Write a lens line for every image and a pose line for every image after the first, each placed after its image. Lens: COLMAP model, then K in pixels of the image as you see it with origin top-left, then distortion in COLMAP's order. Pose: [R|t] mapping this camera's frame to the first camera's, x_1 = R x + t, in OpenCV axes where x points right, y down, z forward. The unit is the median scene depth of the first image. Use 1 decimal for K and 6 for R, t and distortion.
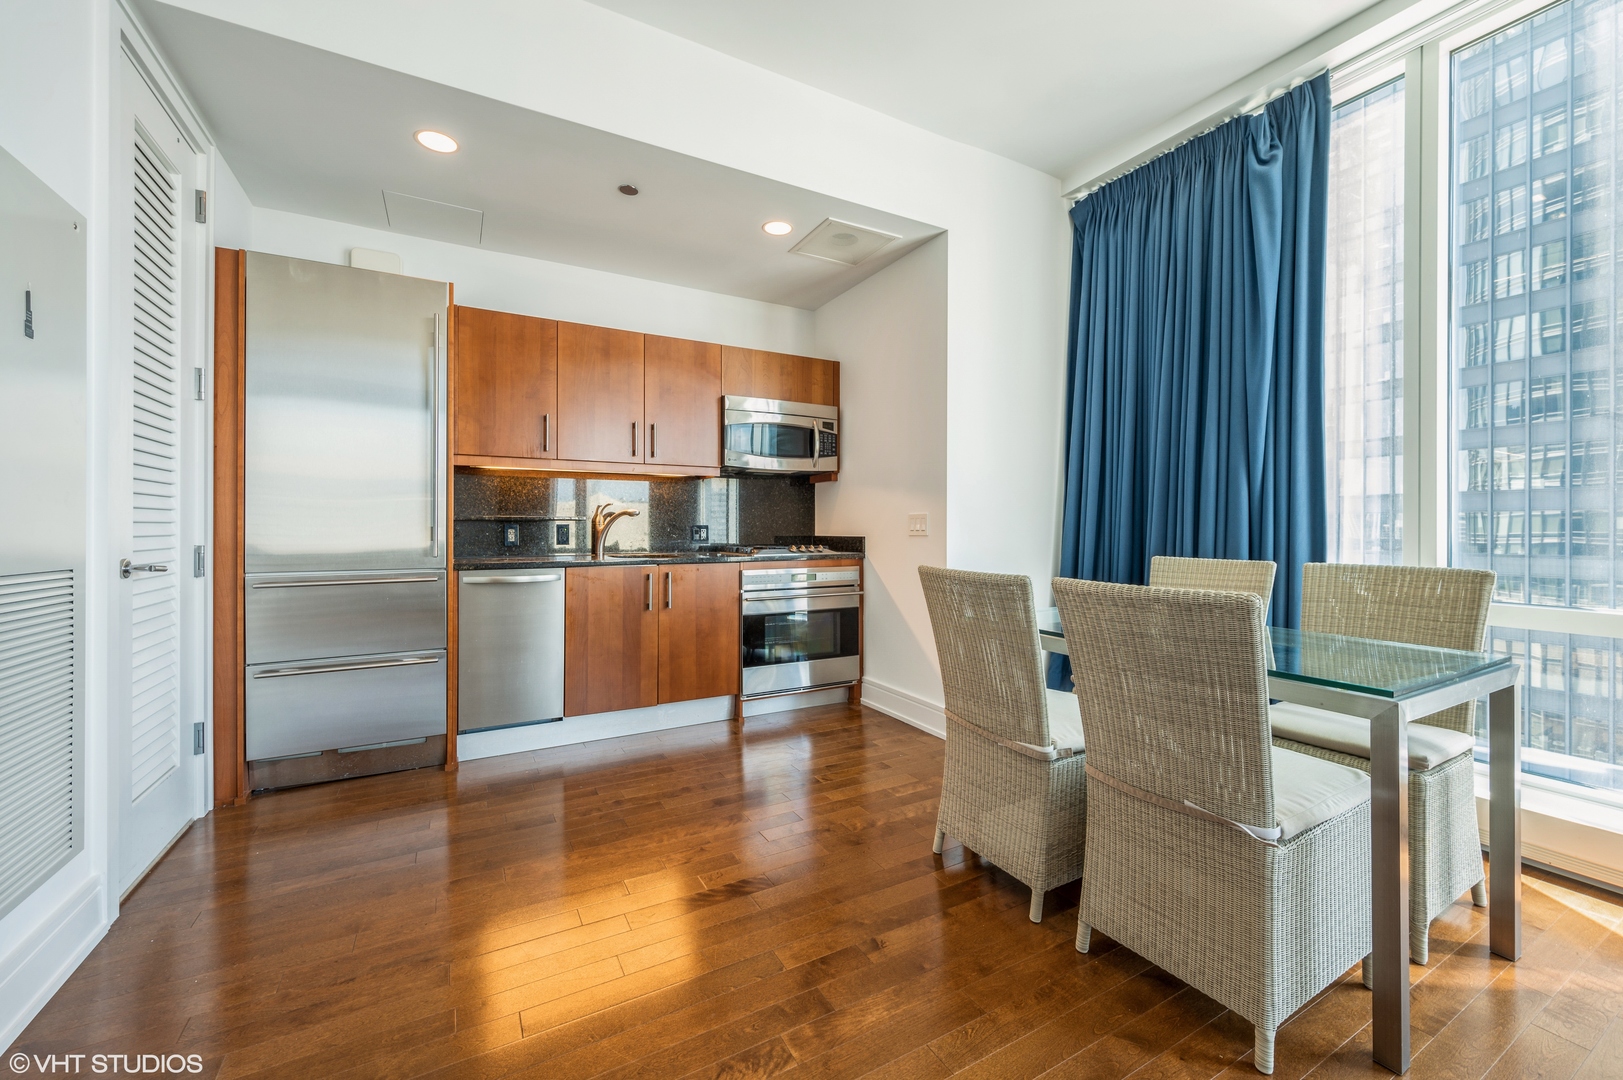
lens RADIAL K [[642.8, 0, 812.1], [0, 642.8, 527.8], [0, 0, 1]] dist [-0.001513, -0.000443]
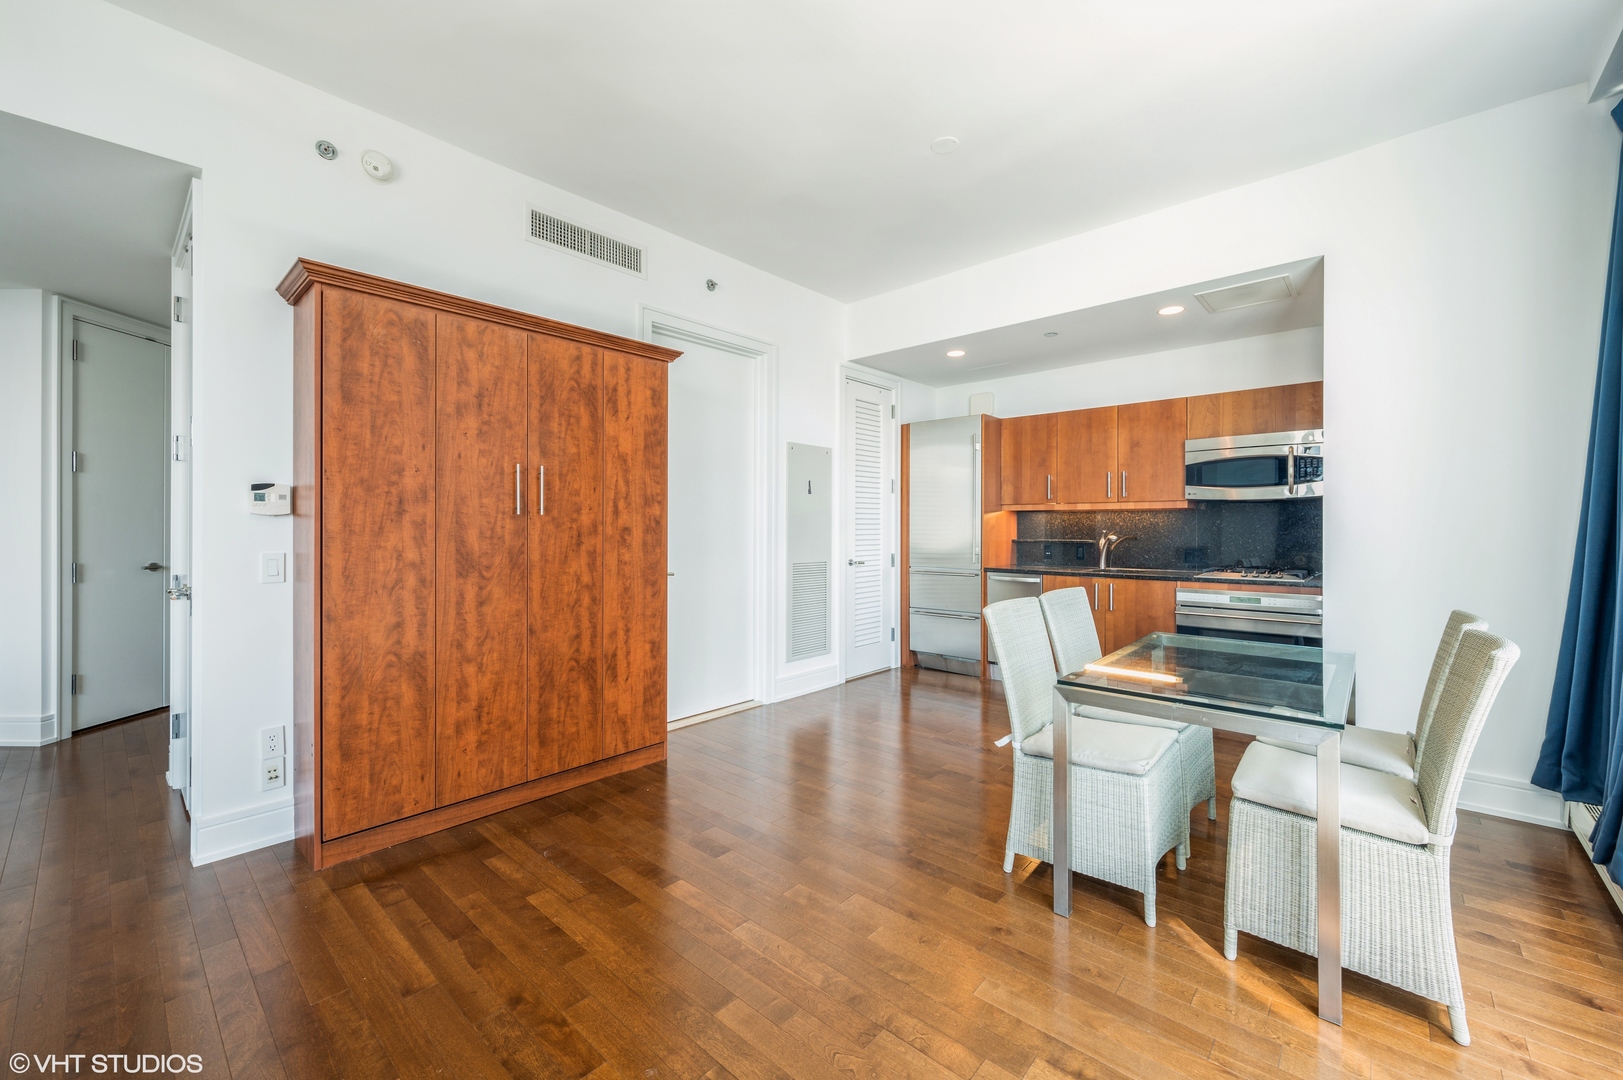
lens RADIAL K [[642.8, 0, 812.1], [0, 642.8, 527.8], [0, 0, 1]] dist [-0.001513, -0.000443]
pose [[0.329885, 0.003292, -0.944015, 0.757481], [0.000755, 0.999993, 0.003751, -0.048749], [0.944021, -0.001951, 0.329880, -0.046212]]
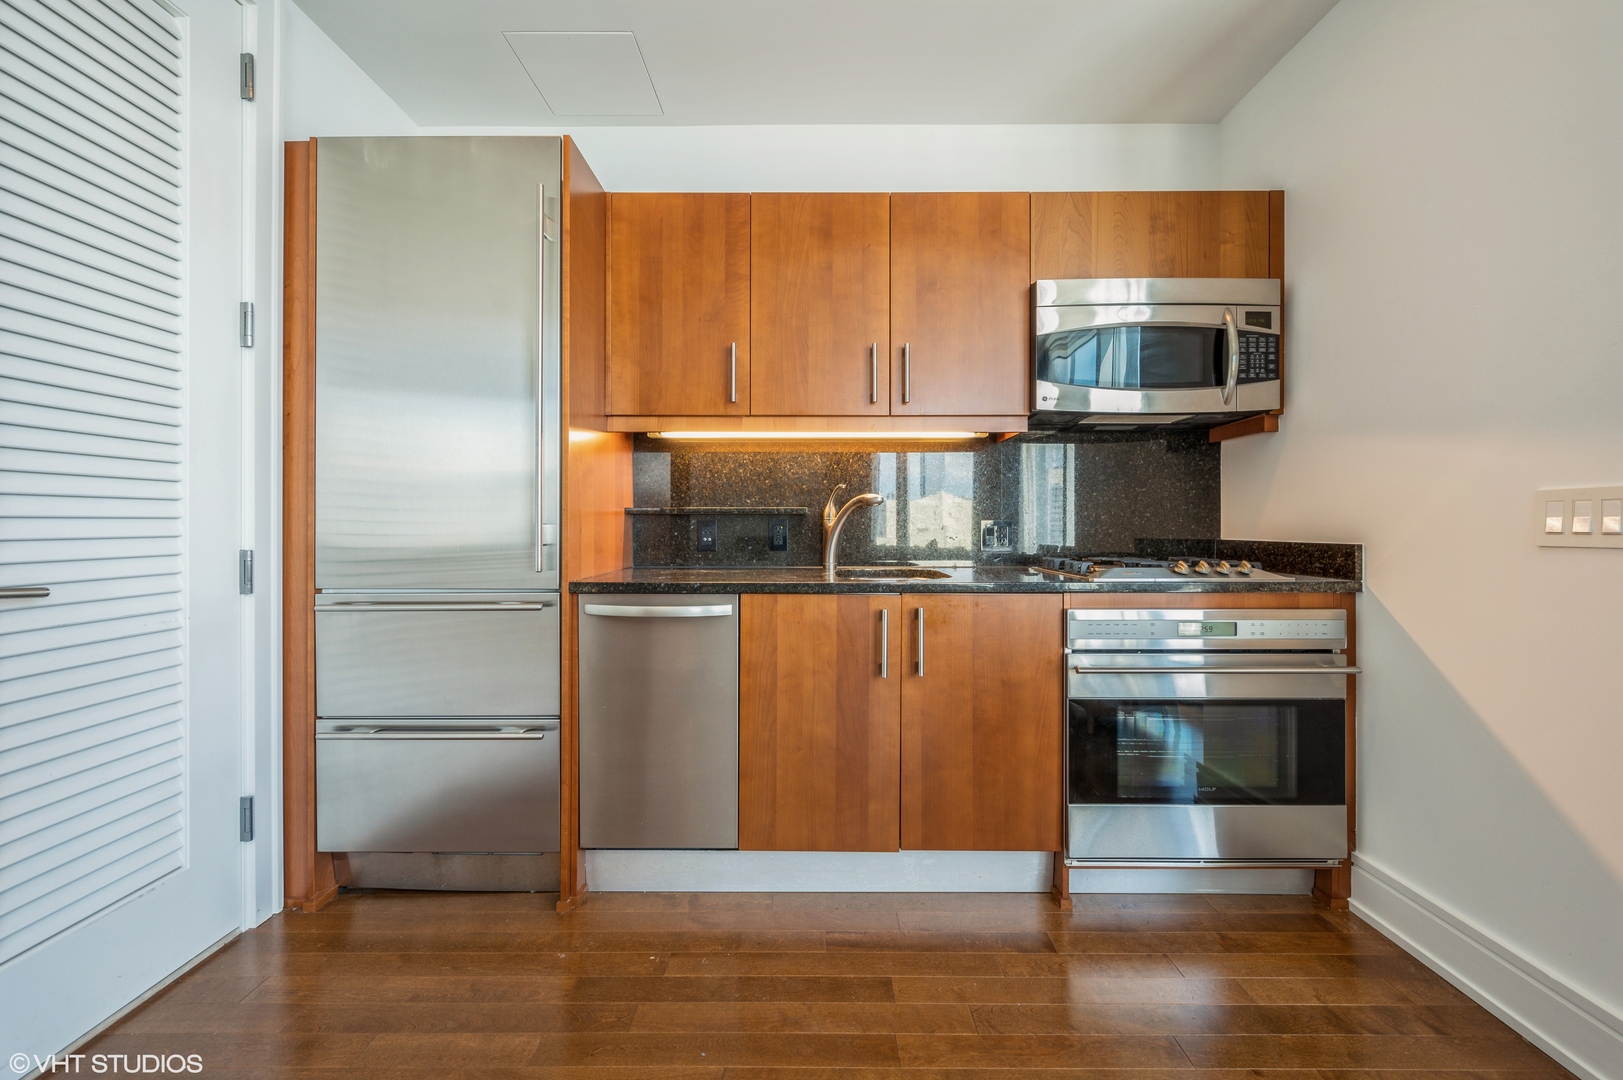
lens RADIAL K [[642.8, 0, 812.1], [0, 642.8, 527.8], [0, 0, 1]] dist [-0.001513, -0.000443]
pose [[0.869842, 0.001142, -0.493329, -0.032458], [0.000283, 0.999996, 0.002814, 0.000495], [0.493330, -0.002588, 0.869838, 0.432536]]
